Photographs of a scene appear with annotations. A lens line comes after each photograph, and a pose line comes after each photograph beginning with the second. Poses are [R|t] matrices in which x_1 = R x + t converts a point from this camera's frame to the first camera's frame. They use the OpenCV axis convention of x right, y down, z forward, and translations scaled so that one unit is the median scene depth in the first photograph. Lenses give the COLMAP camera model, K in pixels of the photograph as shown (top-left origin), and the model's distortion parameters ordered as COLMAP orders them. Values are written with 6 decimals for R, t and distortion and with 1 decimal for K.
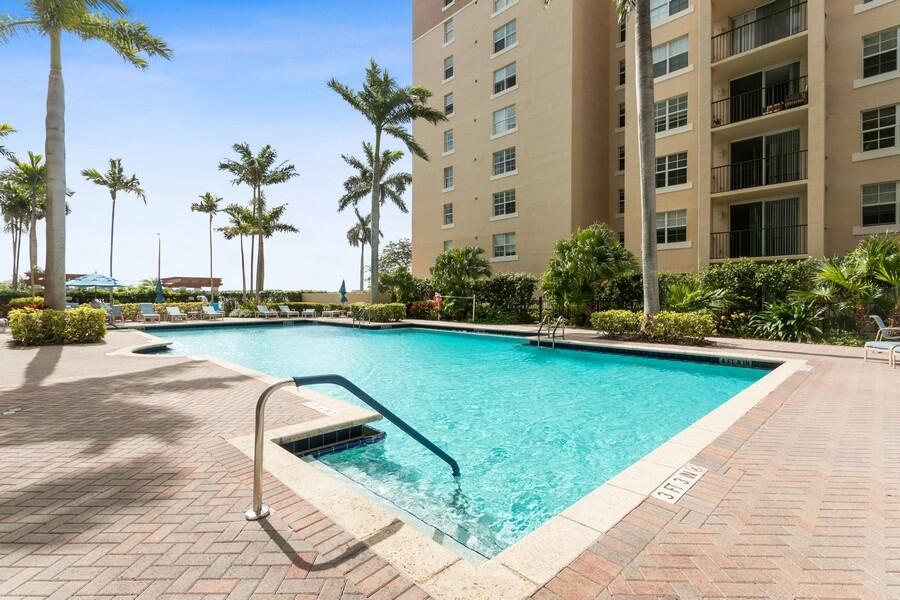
lens RADIAL K [[420.3, 0, 451.6], [0, 420.3, 296.8], [0, 0, 1]] dist [-0.000421, 0.000069]
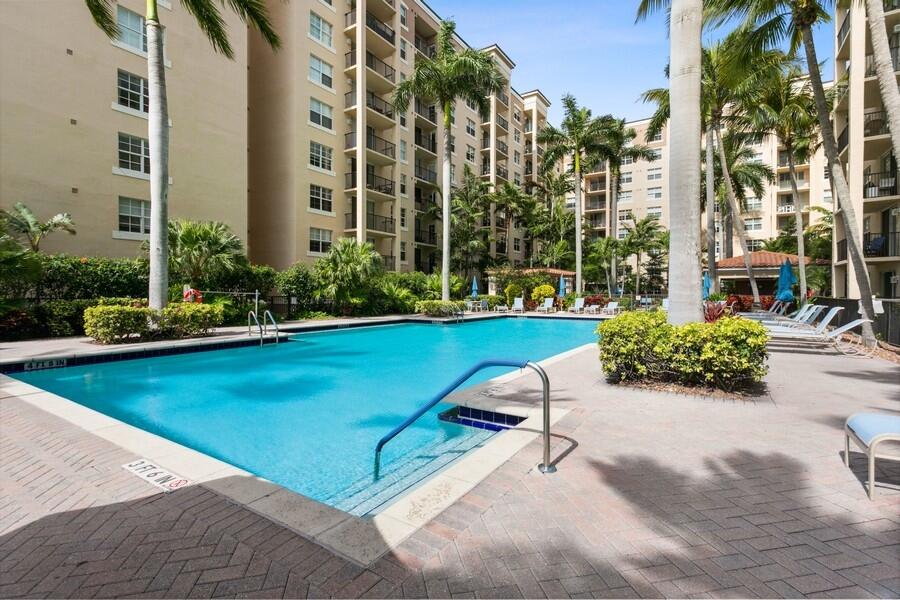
lens RADIAL K [[420.3, 0, 449.9], [0, 420.3, 297.5], [0, 0, 1]] dist [-0.000421, 0.000069]
pose [[-0.212396, -0.011564, 0.977115, -0.885492], [-0.002242, 0.999933, 0.011347, -0.000504], [-0.977181, 0.000220, -0.212408, 0.886701]]
